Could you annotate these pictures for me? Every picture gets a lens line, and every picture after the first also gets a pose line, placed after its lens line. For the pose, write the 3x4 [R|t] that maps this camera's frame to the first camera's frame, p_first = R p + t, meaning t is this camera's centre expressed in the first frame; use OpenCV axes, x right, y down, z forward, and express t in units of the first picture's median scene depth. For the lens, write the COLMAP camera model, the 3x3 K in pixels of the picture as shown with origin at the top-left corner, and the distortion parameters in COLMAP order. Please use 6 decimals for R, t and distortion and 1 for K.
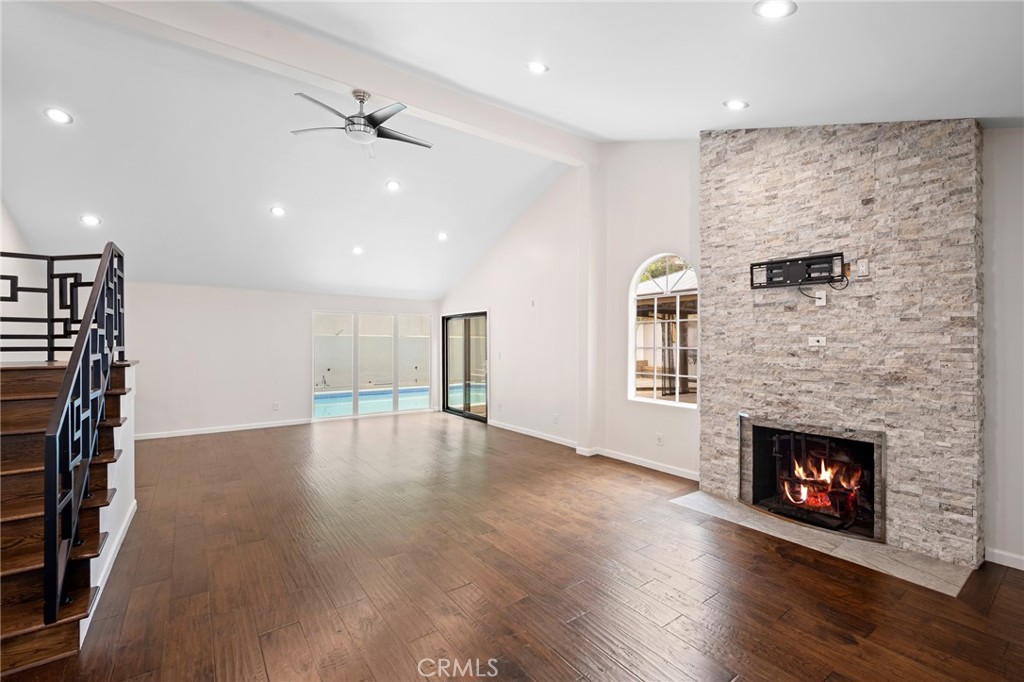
lens RADIAL K [[428.0, 0, 524.8], [0, 428.0, 342.9], [0, 0, 1]] dist [-0.008287, 0.001431]
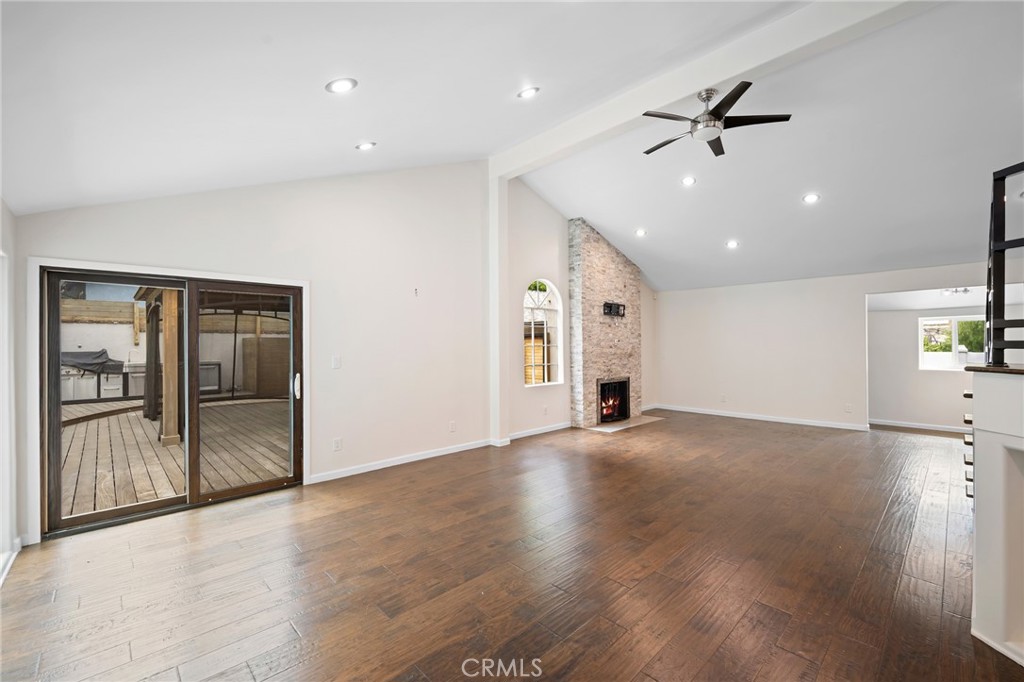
lens RADIAL K [[428.0, 0, 507.5], [0, 428.0, 343.6], [0, 0, 1]] dist [-0.008287, 0.001431]
pose [[-0.094329, 0.002165, 0.995539, -1.427504], [0.005811, 0.999982, -0.001624, 0.009080], [-0.995524, 0.005632, -0.094340, 1.656503]]
